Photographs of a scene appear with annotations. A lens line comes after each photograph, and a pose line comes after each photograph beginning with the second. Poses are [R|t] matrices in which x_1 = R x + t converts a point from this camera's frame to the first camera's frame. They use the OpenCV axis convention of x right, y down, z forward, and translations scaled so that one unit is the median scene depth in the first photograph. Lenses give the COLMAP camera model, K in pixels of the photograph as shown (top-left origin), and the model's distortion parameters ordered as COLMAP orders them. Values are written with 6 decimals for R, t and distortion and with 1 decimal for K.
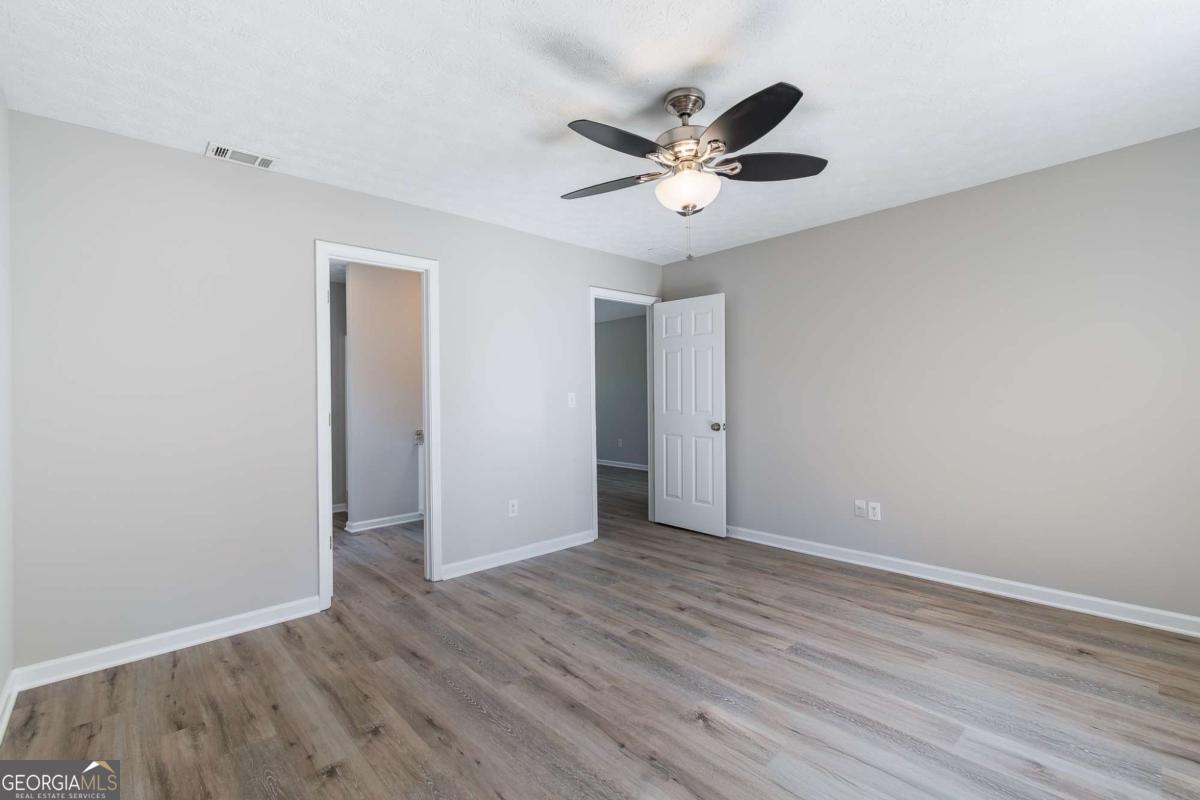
lens RADIAL K [[544.8, 0, 613.1], [0, 544.8, 392.0], [0, 0, 1]] dist [-0.000374, 0.000611]
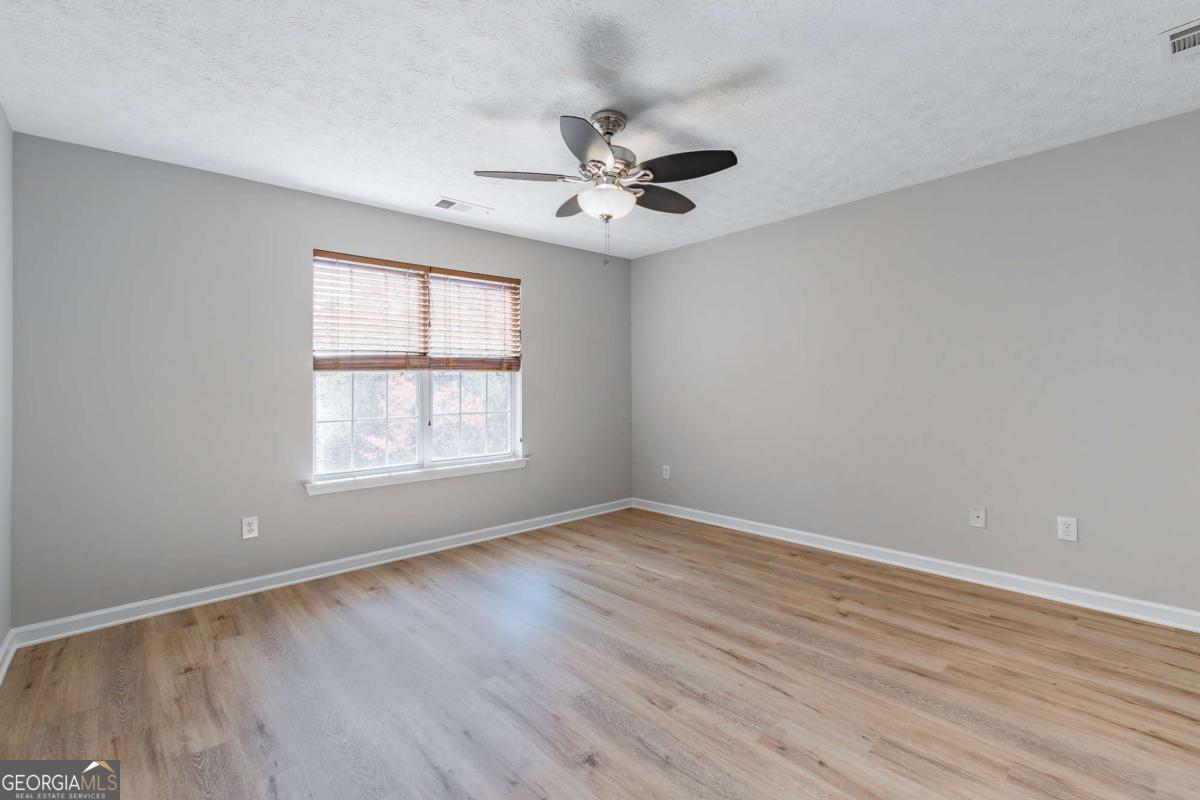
lens RADIAL K [[544.8, 0, 601.4], [0, 544.8, 400.3], [0, 0, 1]] dist [-0.000374, 0.000611]
pose [[-0.999083, 0.029388, 0.031147, 0.103908], [0.030069, 0.999314, 0.021623, 0.011081], [-0.030490, 0.022539, -0.999281, 1.887583]]
